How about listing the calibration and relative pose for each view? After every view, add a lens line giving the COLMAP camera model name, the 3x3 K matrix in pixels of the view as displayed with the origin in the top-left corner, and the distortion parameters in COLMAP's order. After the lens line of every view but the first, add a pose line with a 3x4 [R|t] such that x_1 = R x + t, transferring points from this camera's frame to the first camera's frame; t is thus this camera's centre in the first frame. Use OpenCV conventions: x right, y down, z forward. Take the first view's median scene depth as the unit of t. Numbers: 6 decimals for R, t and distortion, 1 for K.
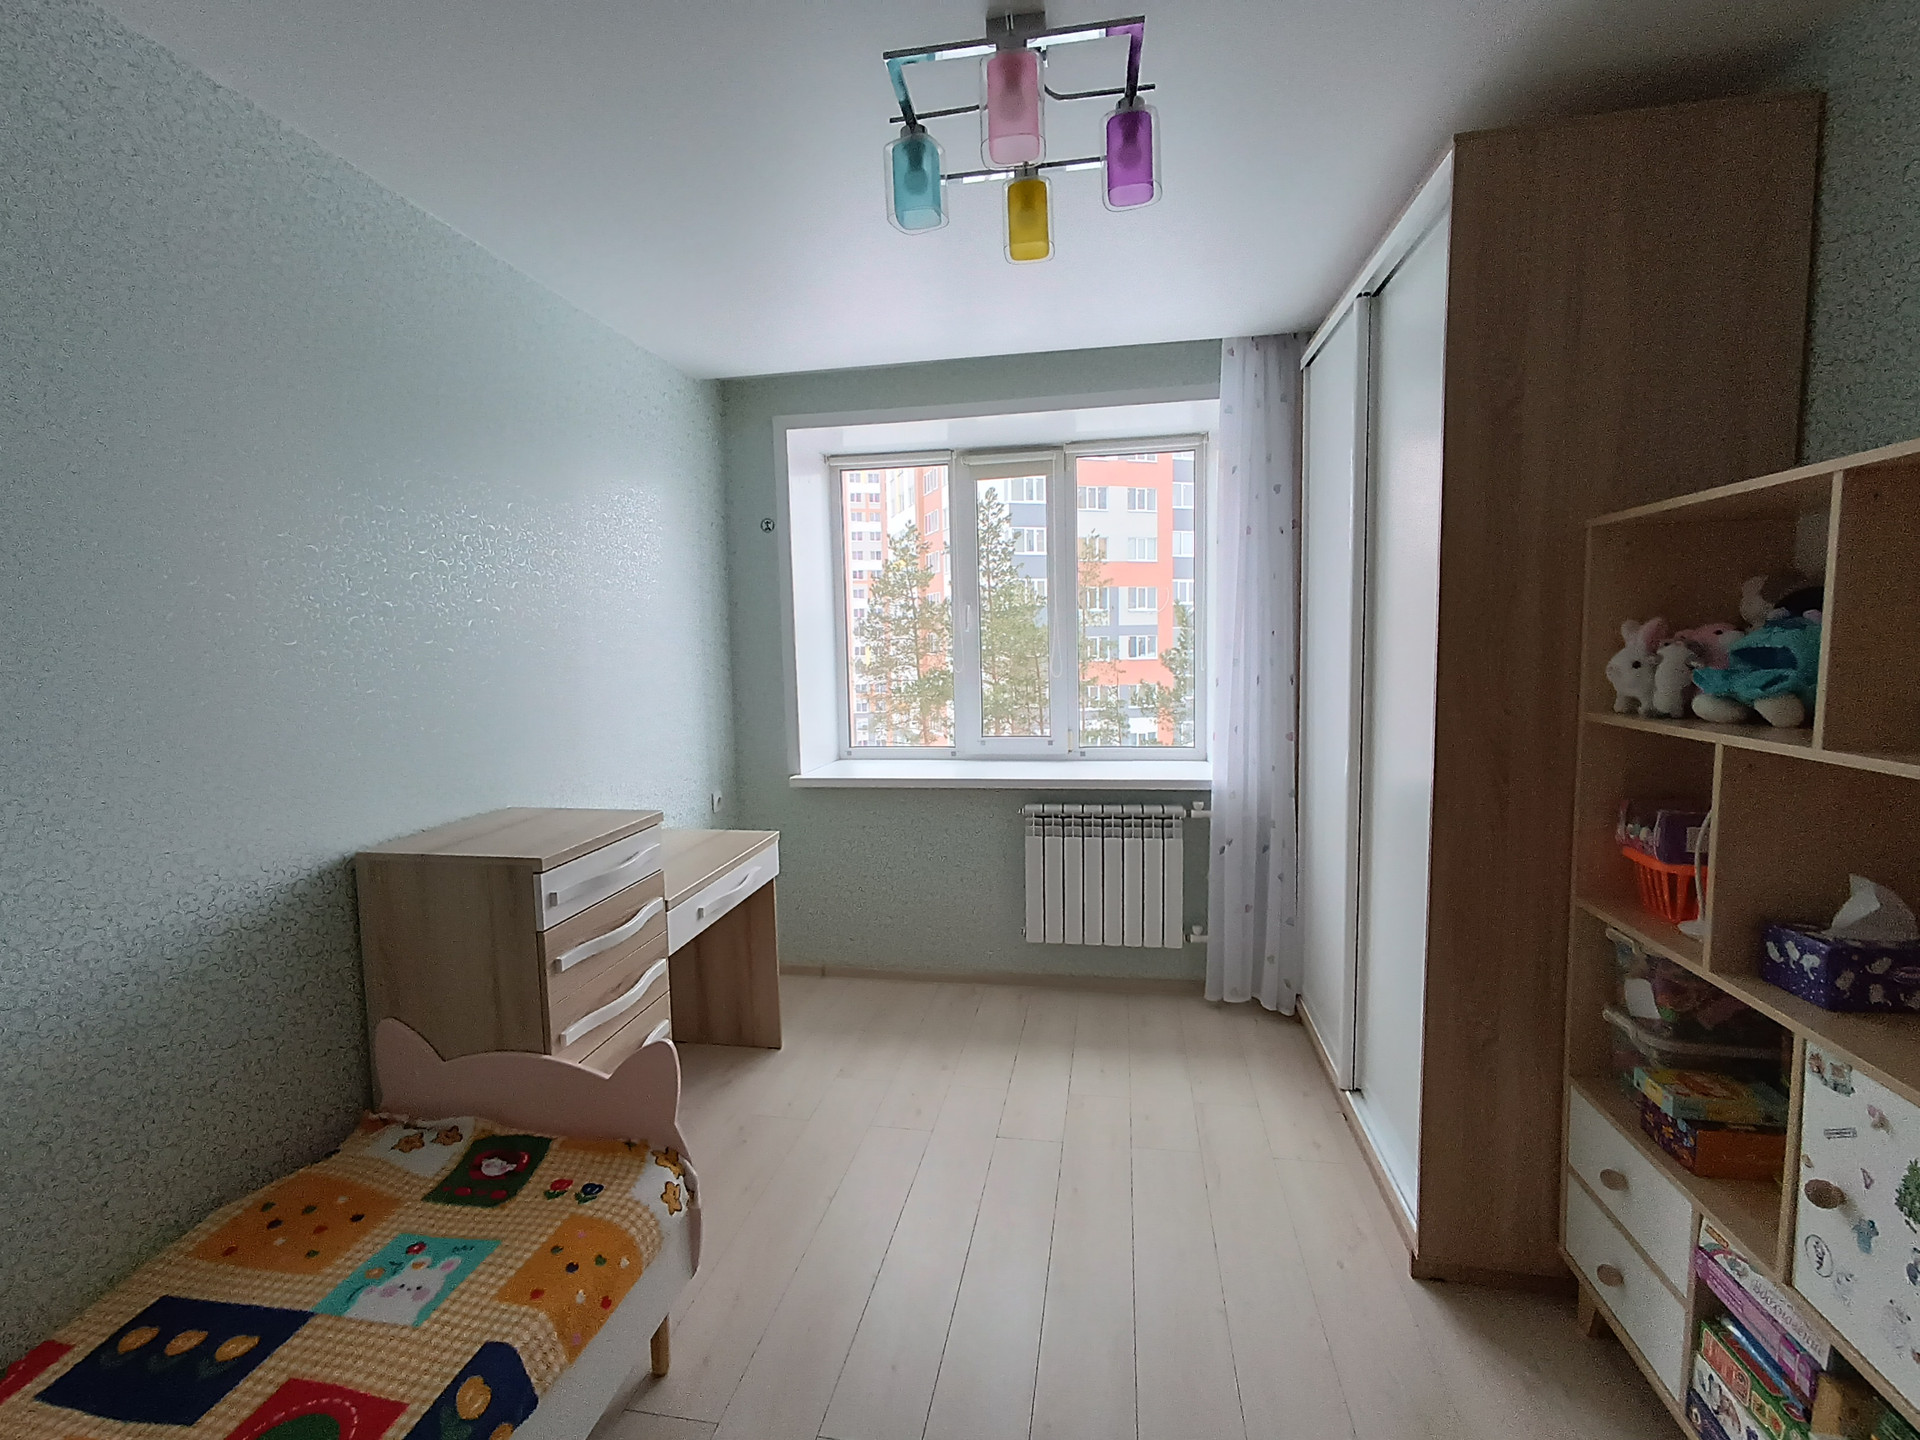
lens RADIAL K [[873.8, 0, 948.2], [0, 873.8, 720.6], [0, 0, 1]] dist [-0.001295, 0.002460]
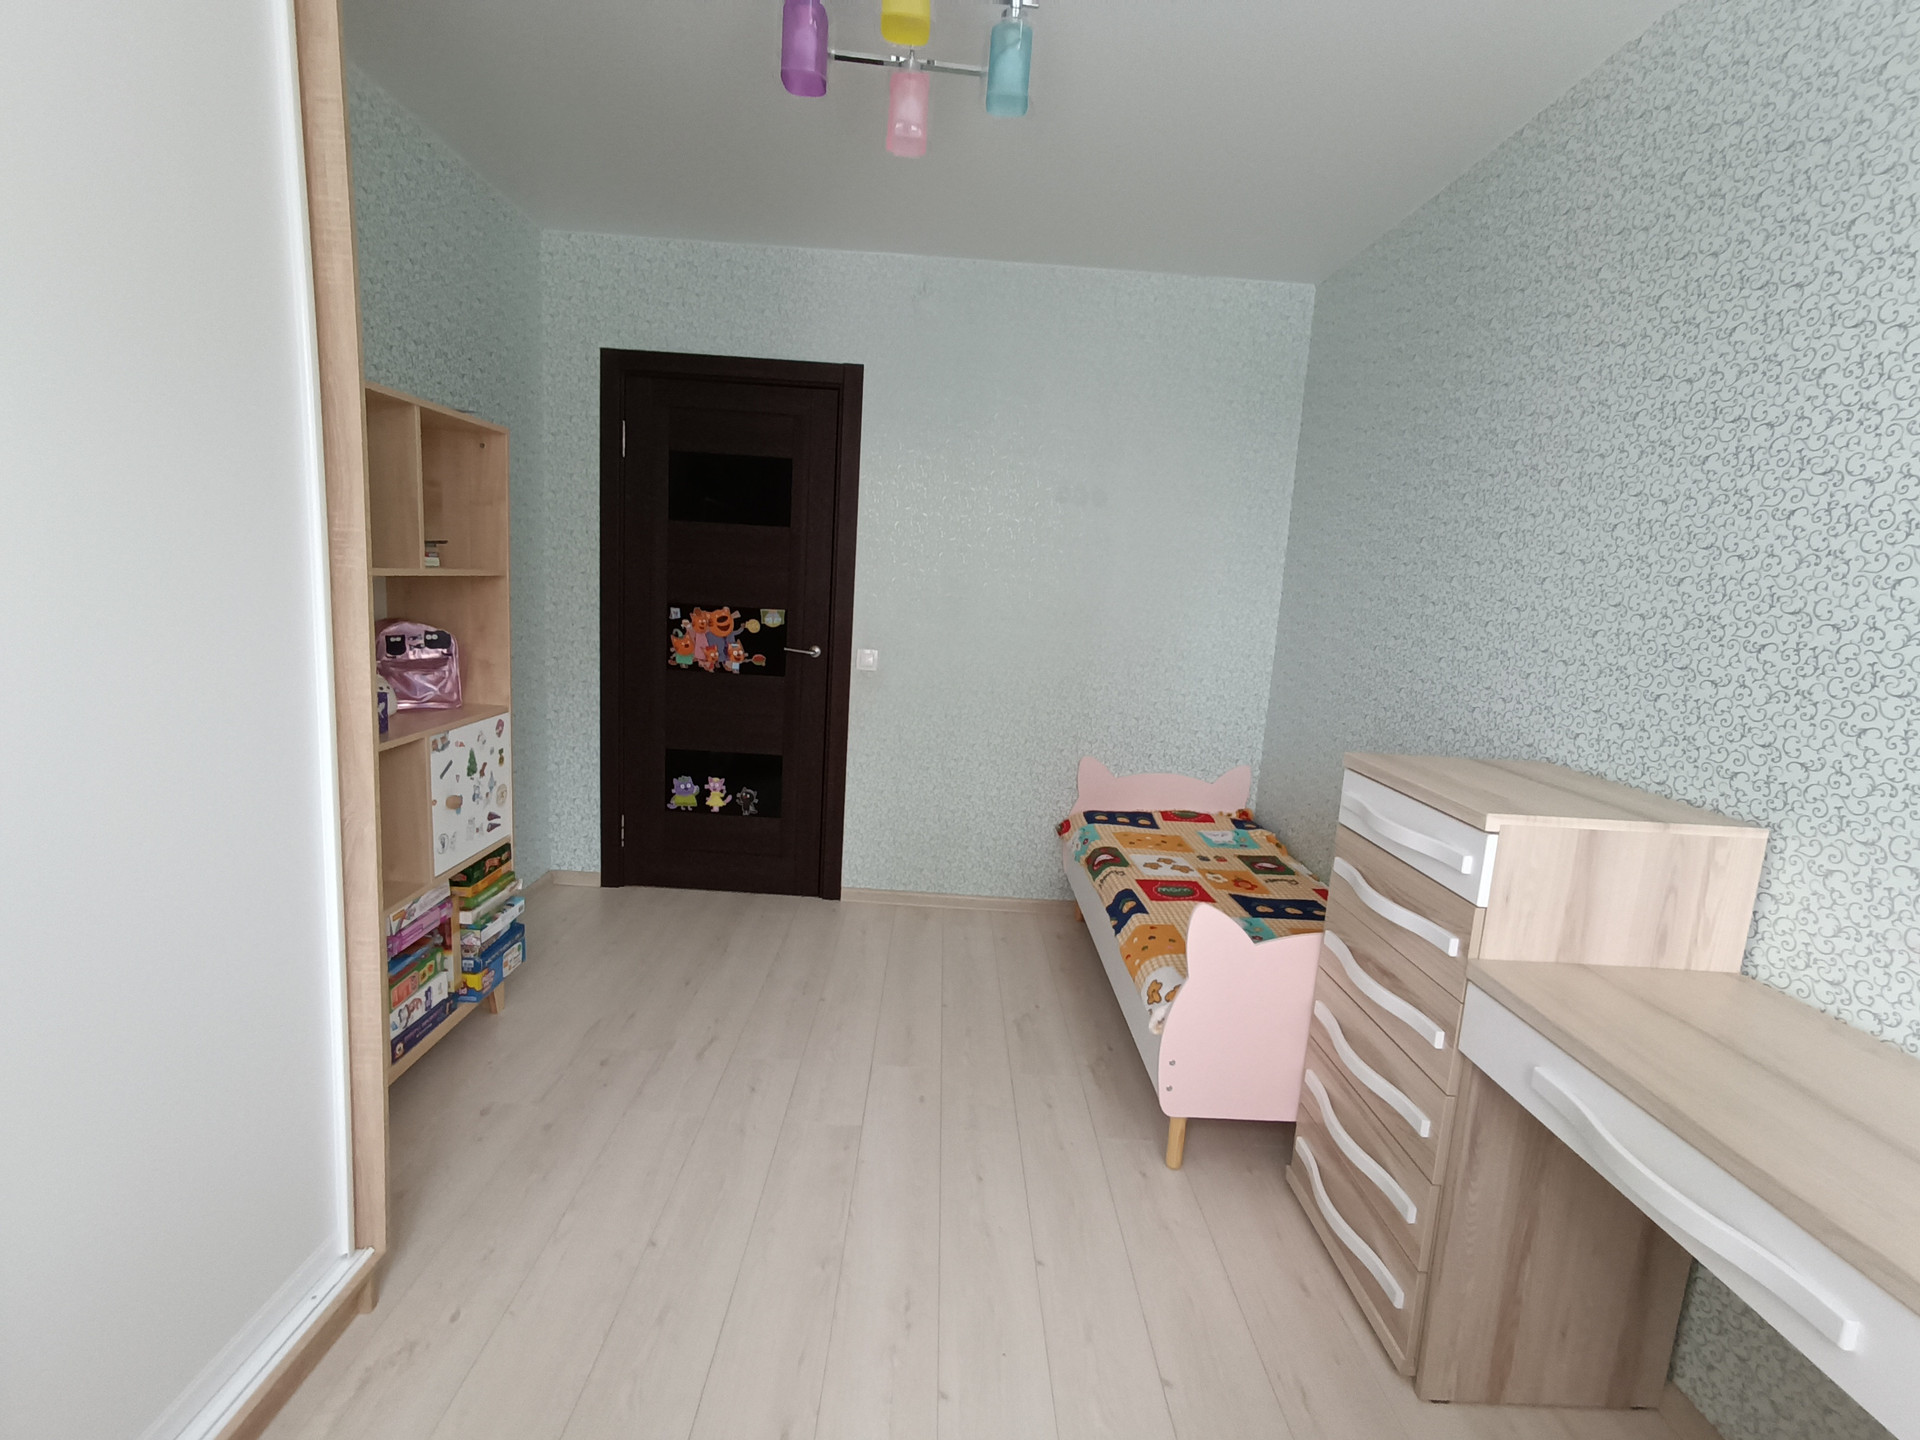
lens RADIAL K [[873.8, 0, 958.3], [0, 873.8, 711.2], [0, 0, 1]] dist [-0.001295, 0.002460]
pose [[-0.978192, -0.004211, -0.207661, 0.190890], [-0.057475, 0.966241, 0.251146, -0.117980], [0.199593, 0.257604, -0.945411, 1.793895]]
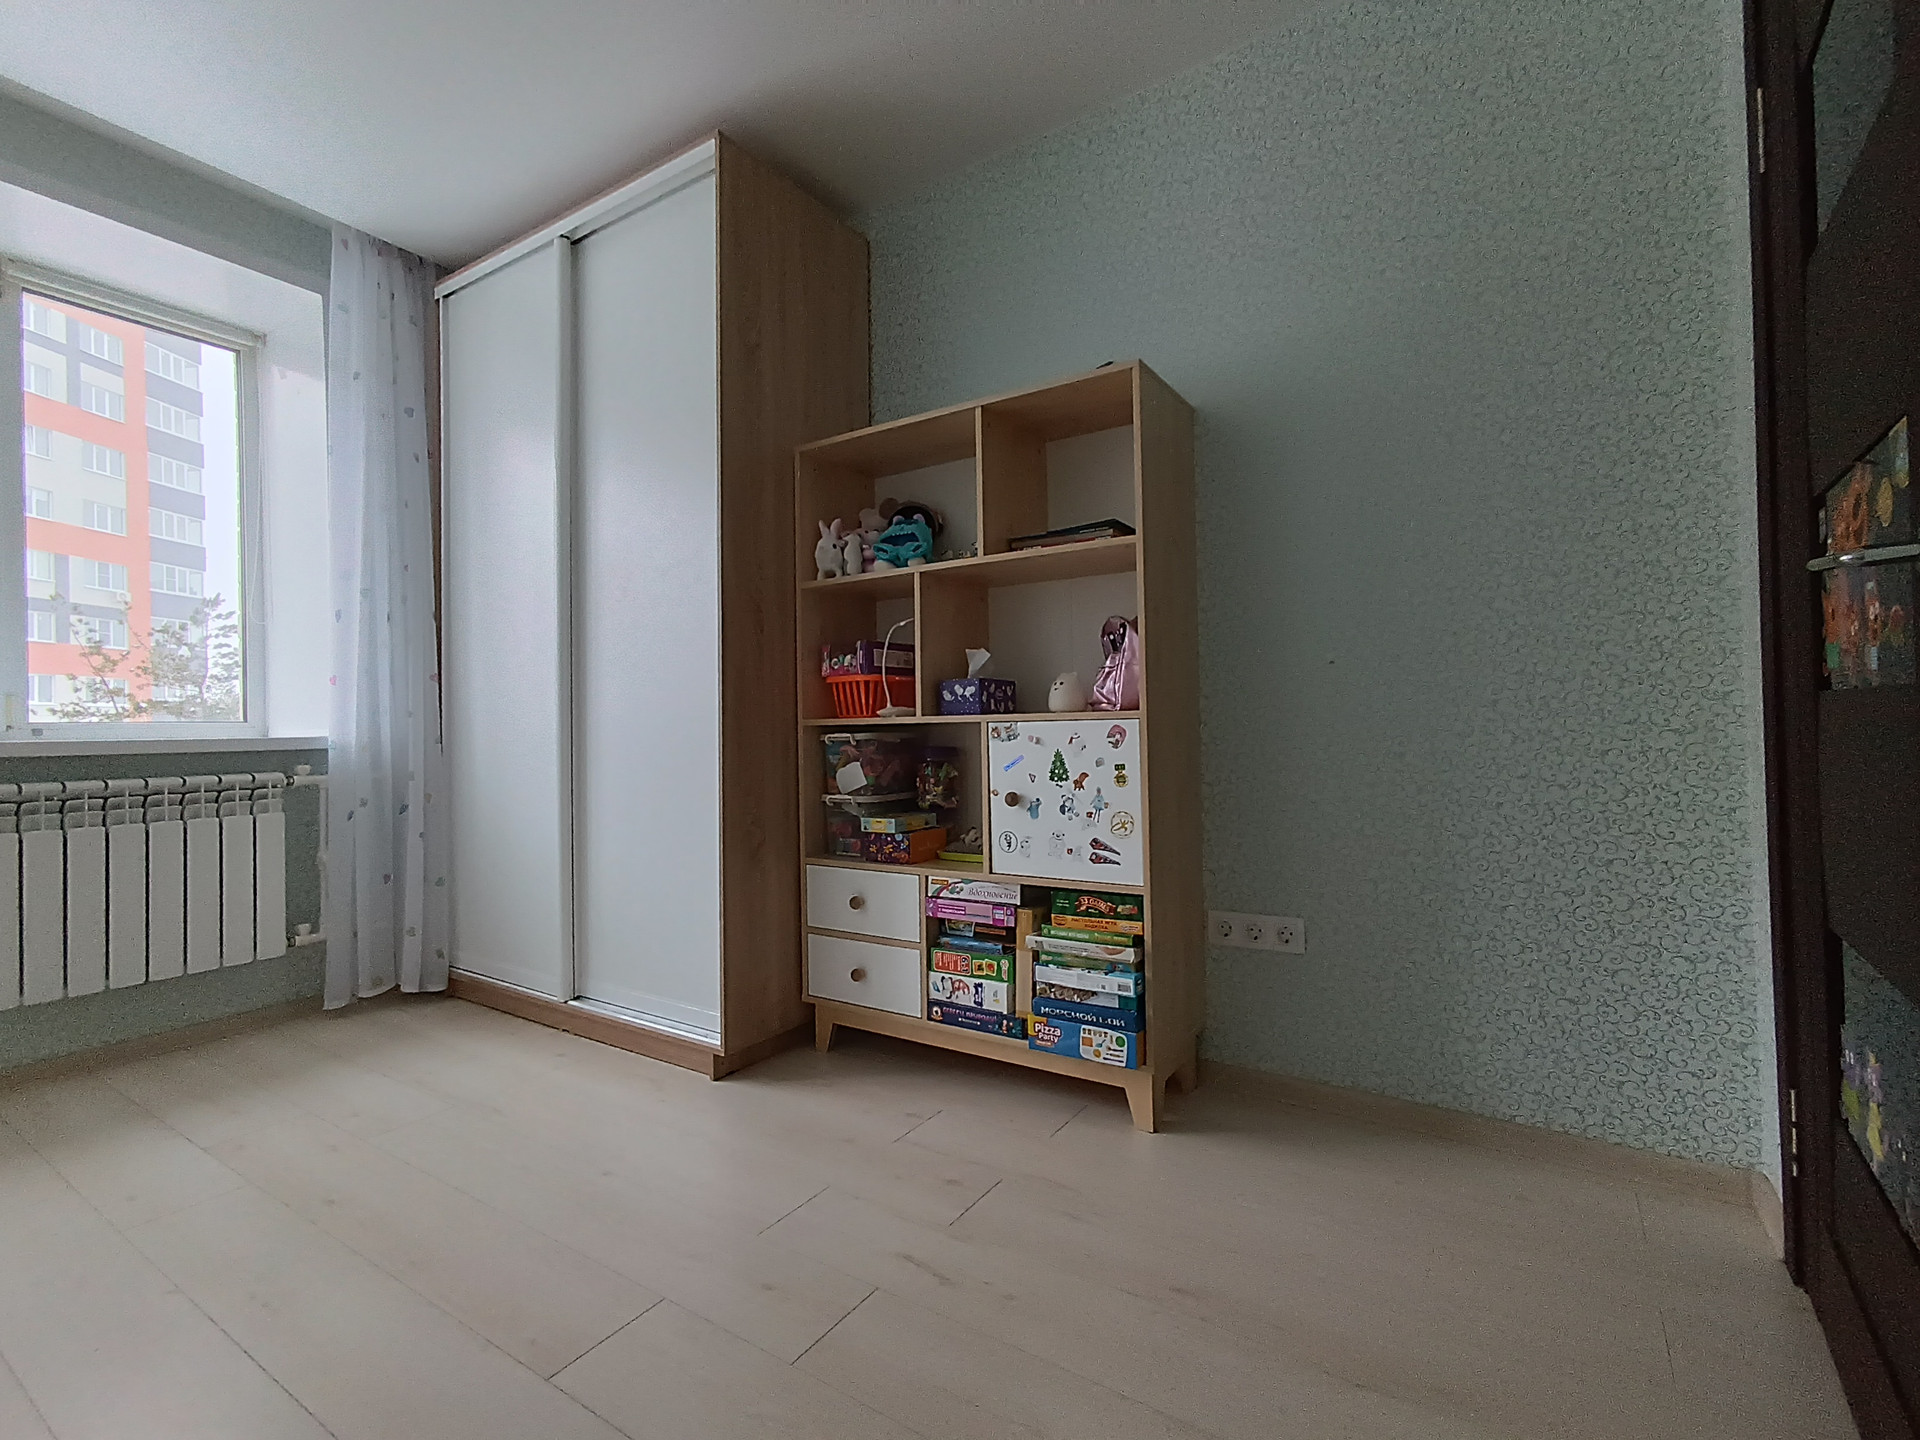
lens RADIAL K [[873.8, 0, 949.9], [0, 873.8, 723.4], [0, 0, 1]] dist [-0.001295, 0.002460]
pose [[0.375932, 0.030043, 0.926160, -0.420091], [0.097678, 0.992621, -0.071846, 0.303360], [-0.921485, 0.117474, 0.370223, 0.263993]]
